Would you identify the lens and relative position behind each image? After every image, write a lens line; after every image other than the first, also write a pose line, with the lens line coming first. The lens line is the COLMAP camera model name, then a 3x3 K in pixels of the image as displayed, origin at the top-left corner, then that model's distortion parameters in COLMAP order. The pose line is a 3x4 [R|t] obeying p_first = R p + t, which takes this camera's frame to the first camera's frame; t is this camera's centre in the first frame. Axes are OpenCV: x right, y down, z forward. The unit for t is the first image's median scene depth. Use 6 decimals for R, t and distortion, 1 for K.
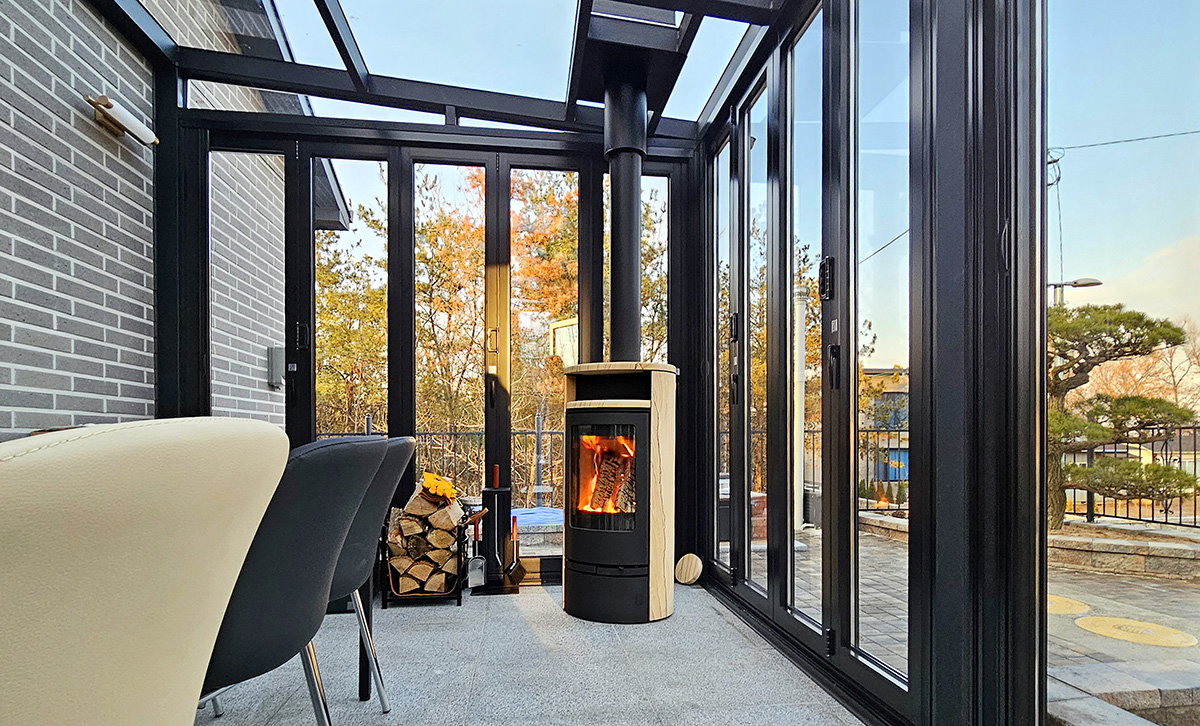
lens RADIAL K [[614.4, 0, 606.2], [0, 614.4, 441.8], [0, 0, 1]] dist [0.002493, 0.000172]
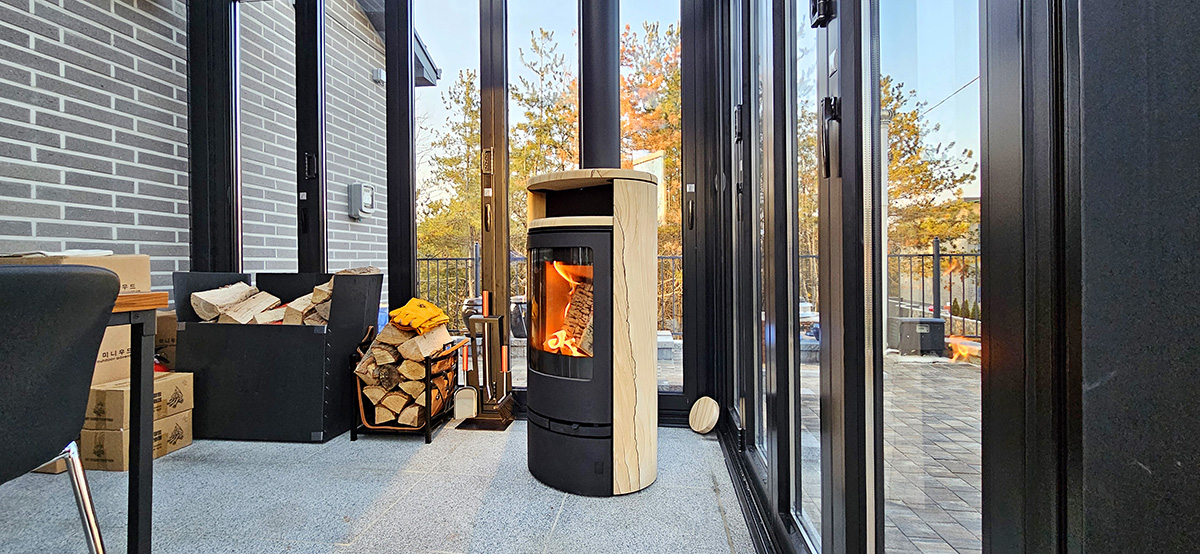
lens RADIAL K [[489.1, 0, 575.2], [0, 489.1, 265.0], [0, 0, 1]] dist [-0.001420, -0.000130]
pose [[0.962301, 0.000893, -0.271986, 0.175395], [-0.000670, 0.999999, 0.000912, -0.004174], [0.271987, -0.000695, 0.962301, 0.345487]]
